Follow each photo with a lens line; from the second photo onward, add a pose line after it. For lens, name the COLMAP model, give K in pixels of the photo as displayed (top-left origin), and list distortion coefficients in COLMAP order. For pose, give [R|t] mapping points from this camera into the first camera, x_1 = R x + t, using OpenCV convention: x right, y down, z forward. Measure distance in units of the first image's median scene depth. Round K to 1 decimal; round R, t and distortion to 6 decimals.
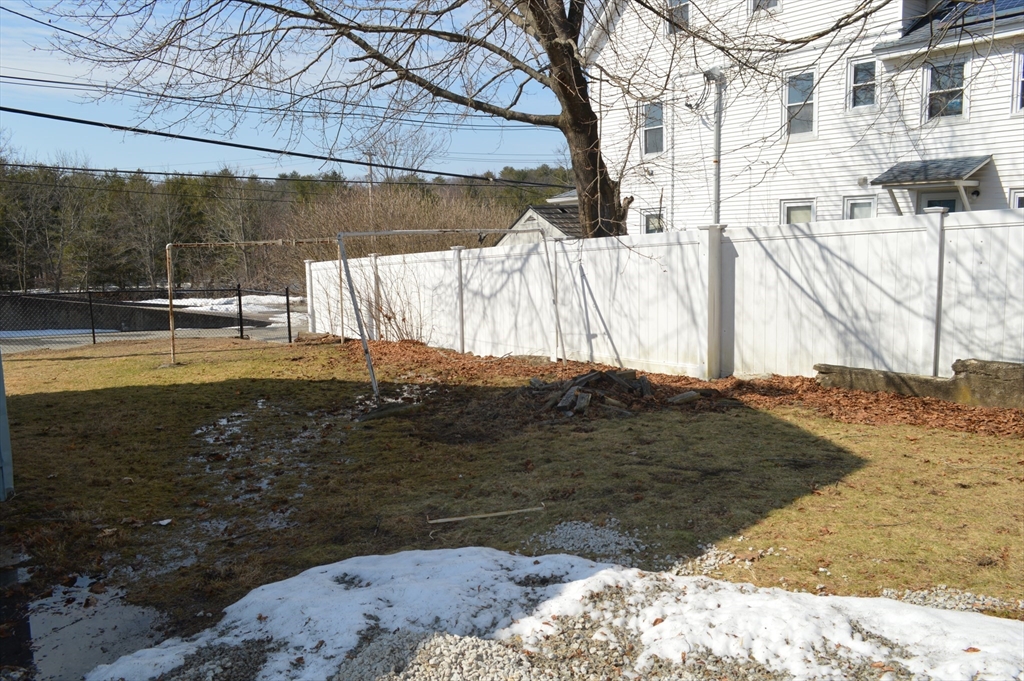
lens RADIAL K [[819.7, 0, 512.0], [0, 819.7, 340.5], [0, 0, 1]] dist [-0.000265, -0.007526]
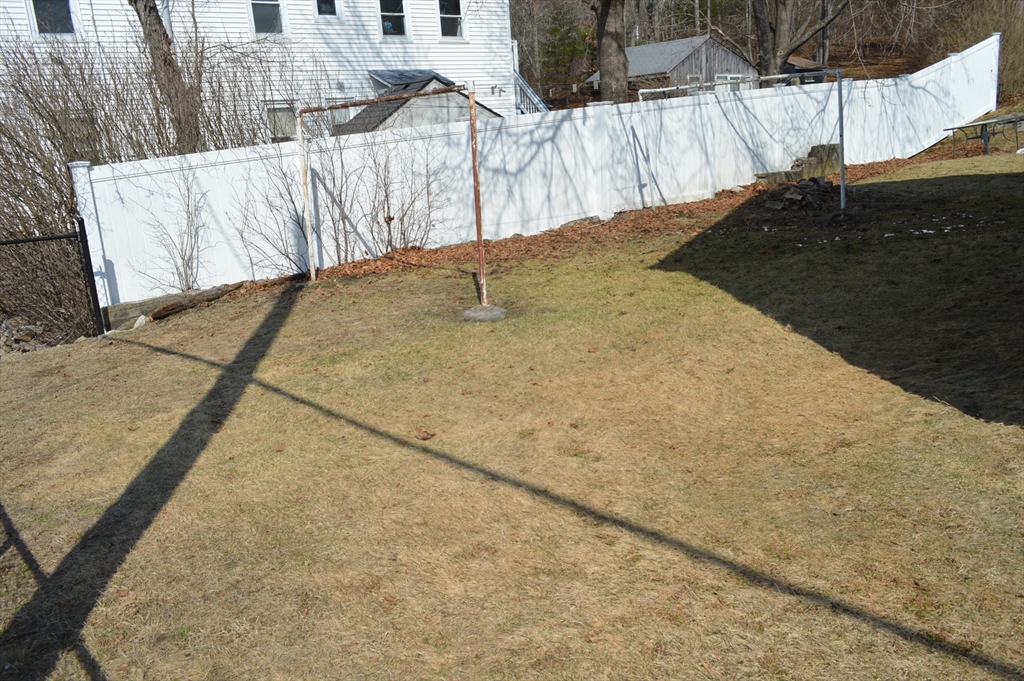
lens RADIAL K [[819.7, 0, 512.0], [0, 819.7, 340.5], [0, 0, 1]] dist [-0.000265, -0.007526]
pose [[0.077013, -0.226510, 0.970959, -0.986281], [0.188018, 0.959678, 0.208965, -0.066415], [-0.979142, 0.166465, 0.116496, 0.946192]]
